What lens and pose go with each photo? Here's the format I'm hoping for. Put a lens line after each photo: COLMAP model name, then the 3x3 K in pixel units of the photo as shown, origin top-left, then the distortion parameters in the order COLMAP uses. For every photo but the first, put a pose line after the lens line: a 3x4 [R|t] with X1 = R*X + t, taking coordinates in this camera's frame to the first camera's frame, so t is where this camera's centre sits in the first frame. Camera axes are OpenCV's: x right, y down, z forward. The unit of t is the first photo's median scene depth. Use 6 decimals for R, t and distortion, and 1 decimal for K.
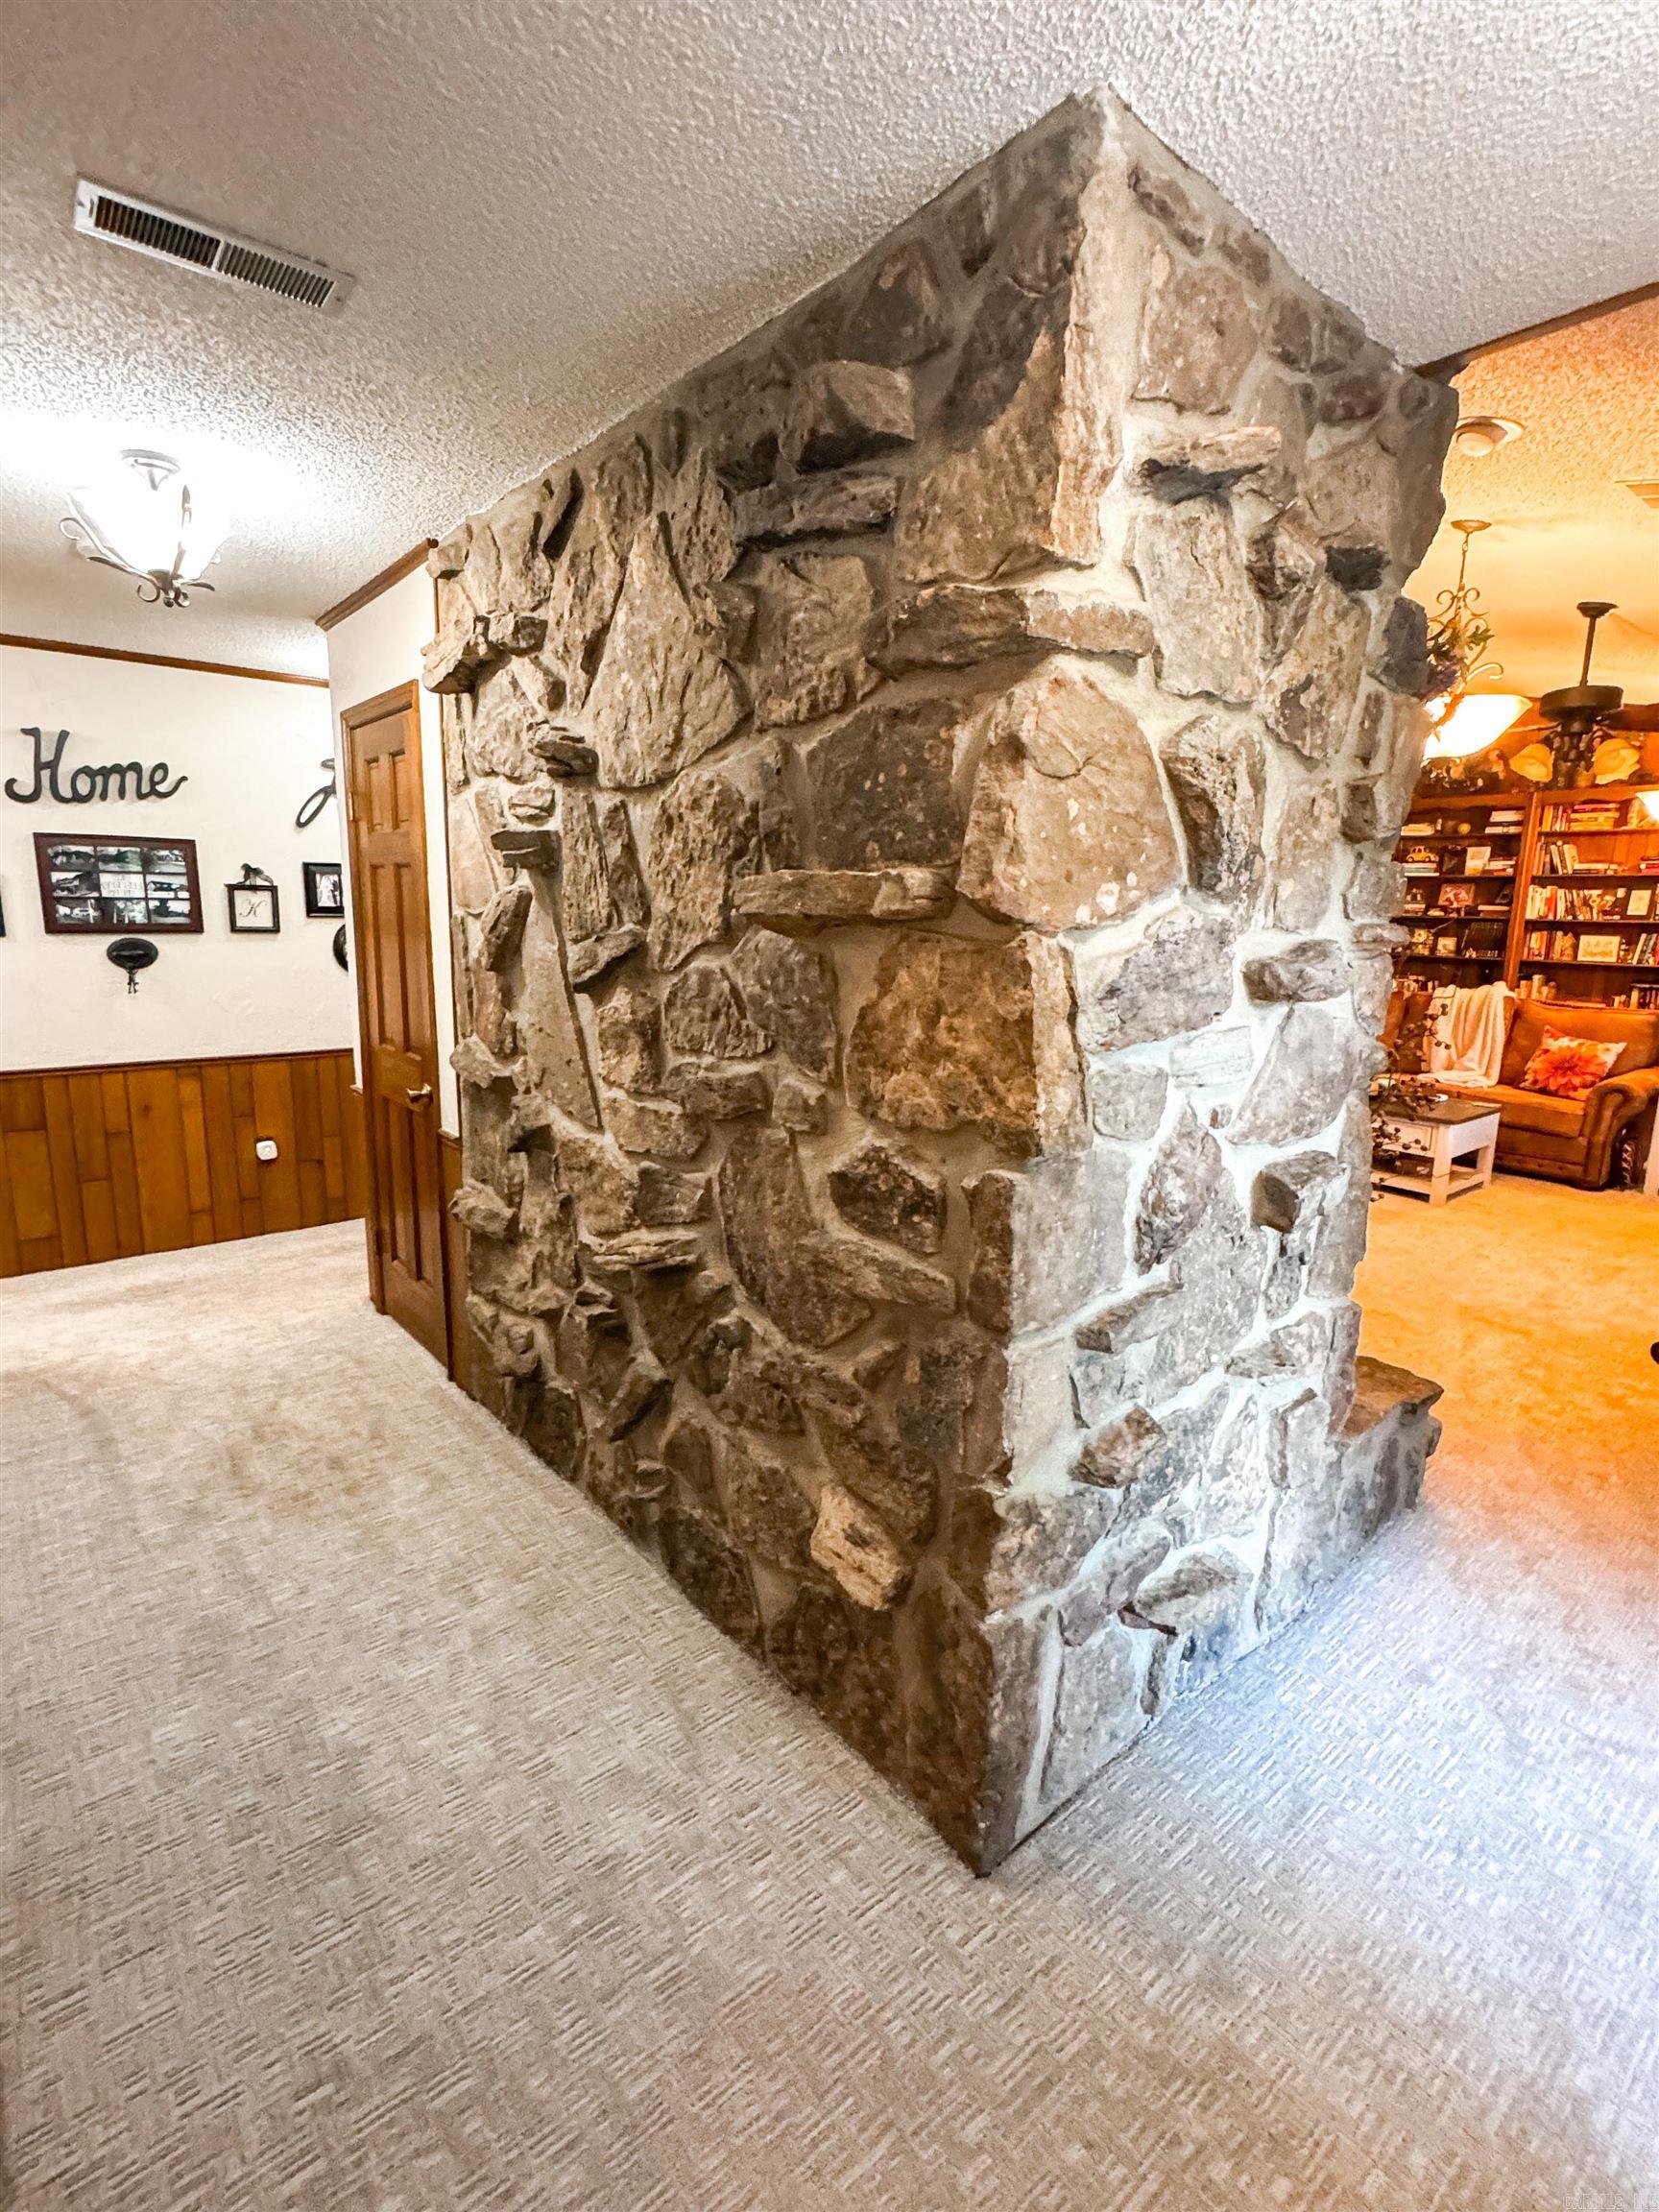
lens RADIAL K [[1015.9, 0, 830.6], [0, 1015.9, 1106.3], [0, 0, 1]] dist [-0.003860, -0.000266]
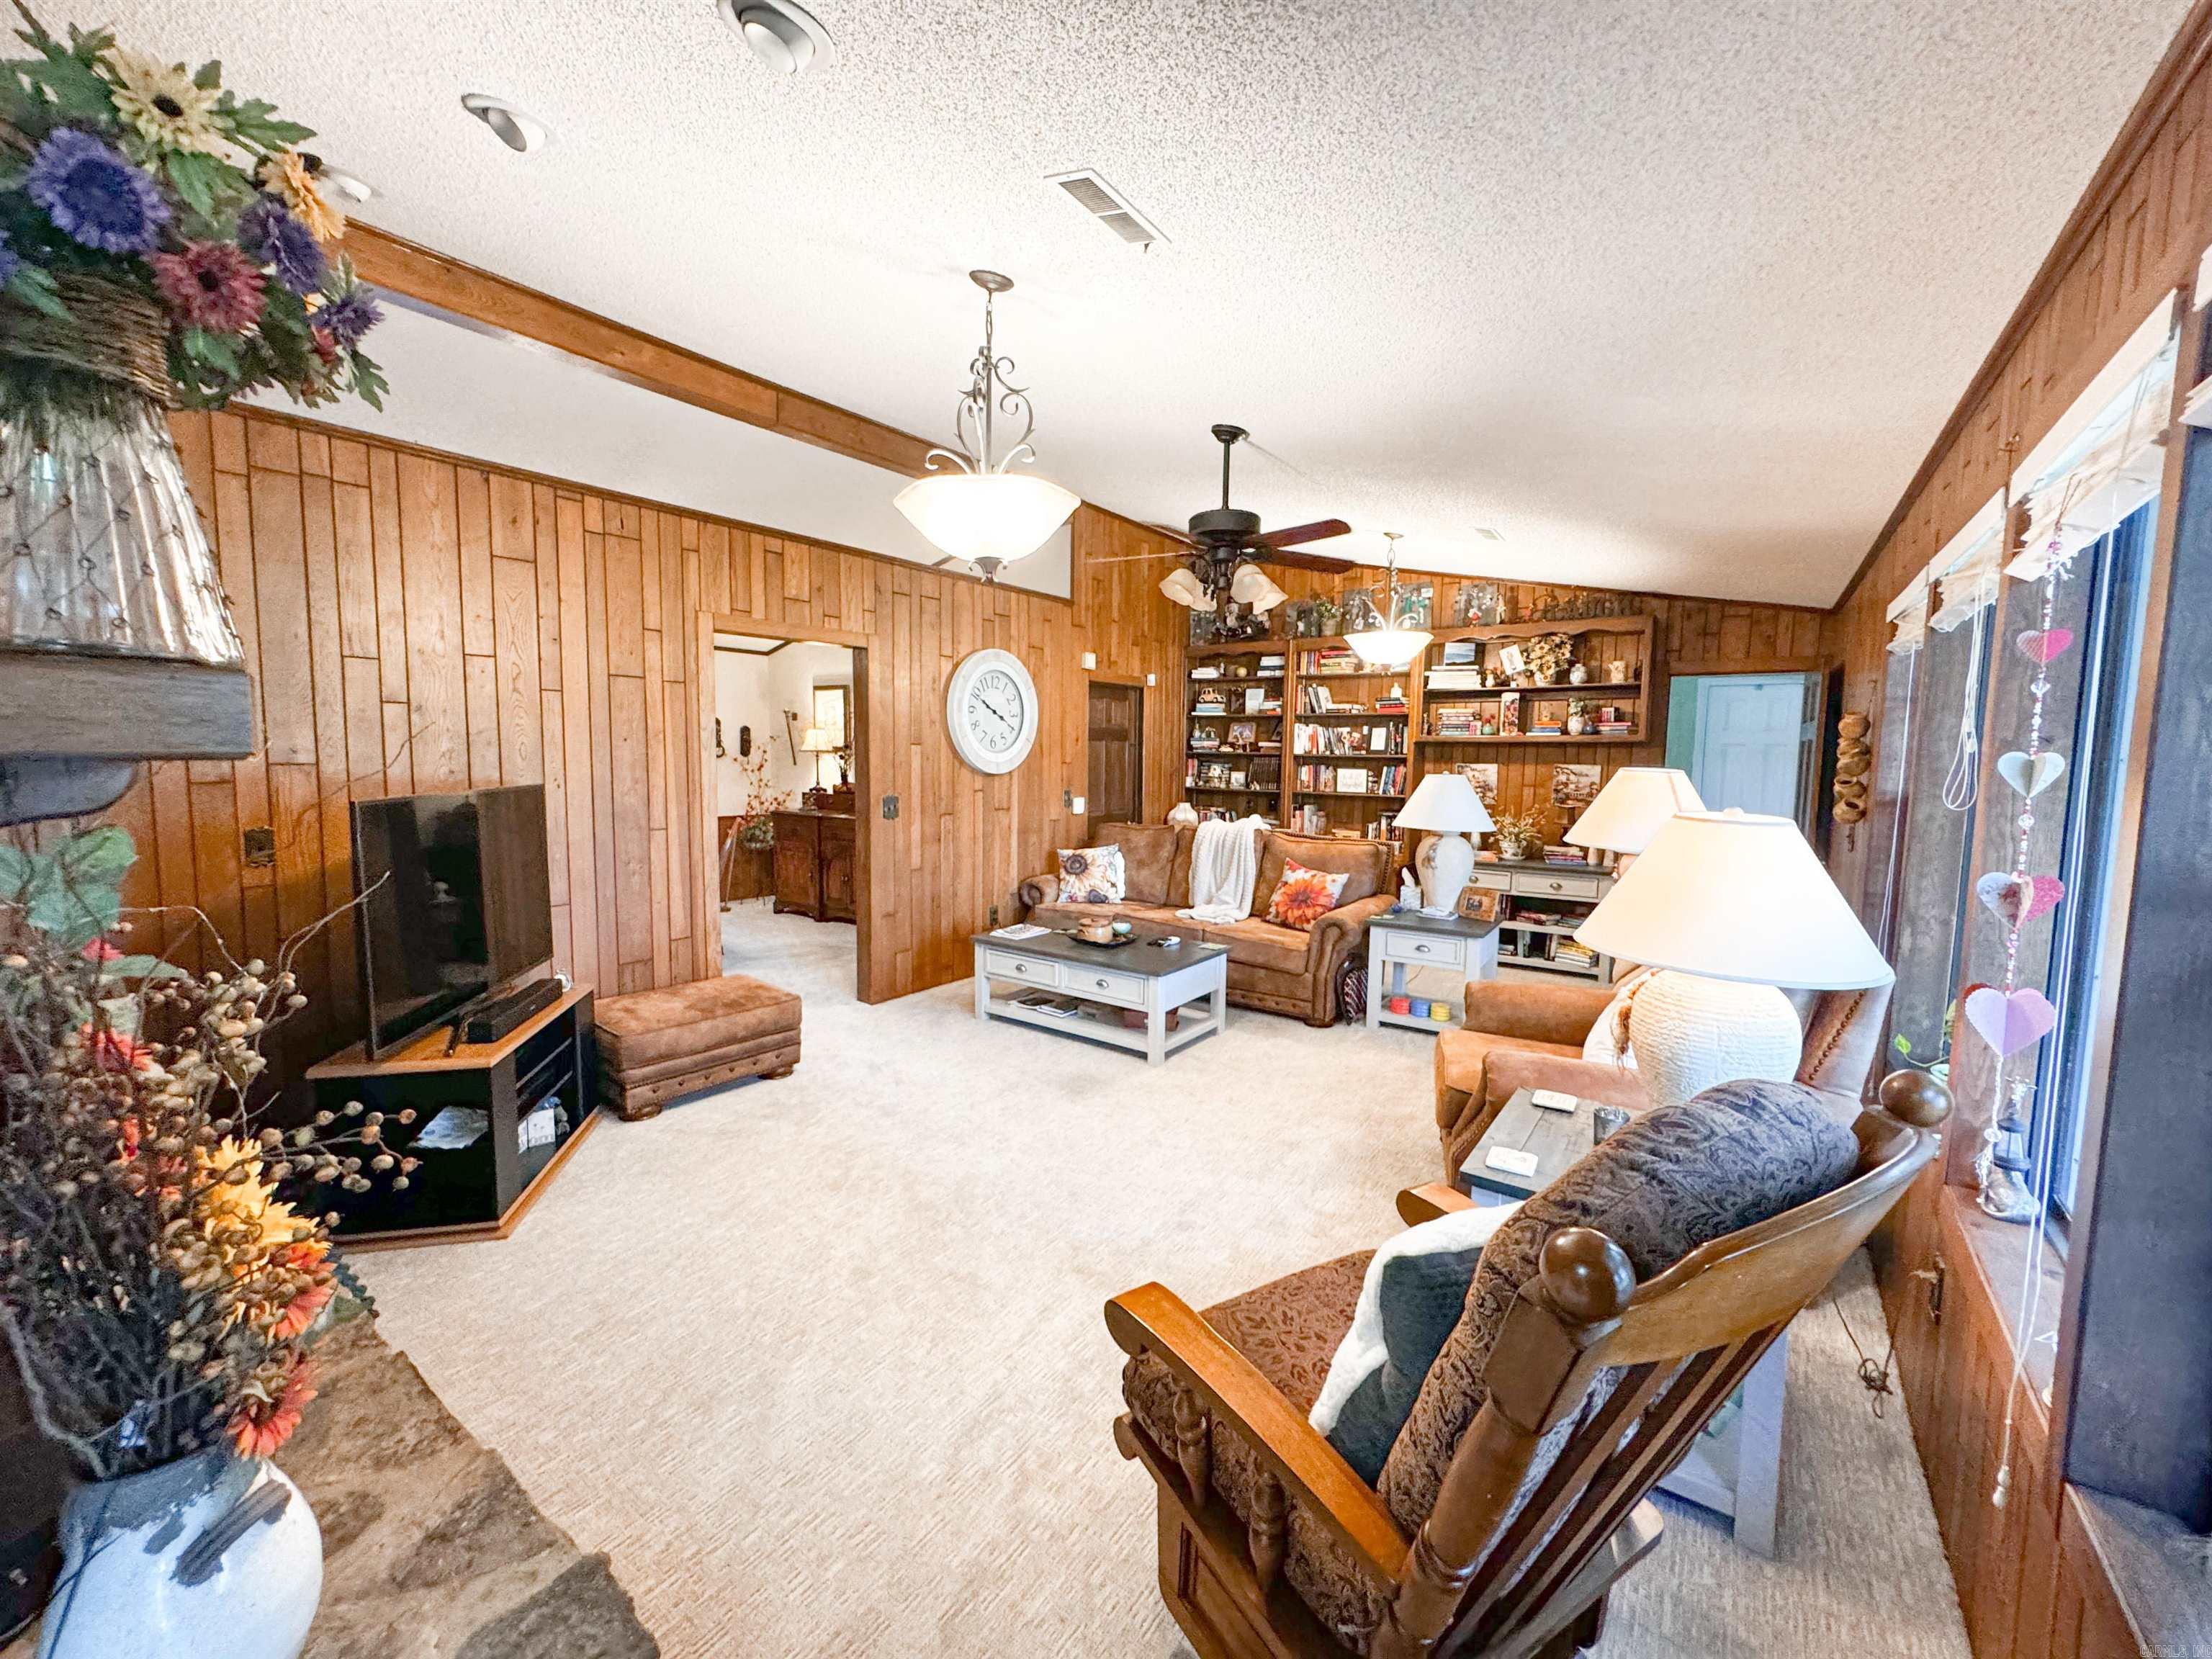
lens RADIAL K [[884.7, 0, 1096.2], [0, 884.7, 832.9], [0, 0, 1]] dist [-0.000531, 0.000045]
pose [[0.966268, -0.028792, 0.255925, 0.242844], [0.053337, 0.994559, -0.089487, -0.028848], [-0.251956, 0.100119, 0.962546, 0.157732]]
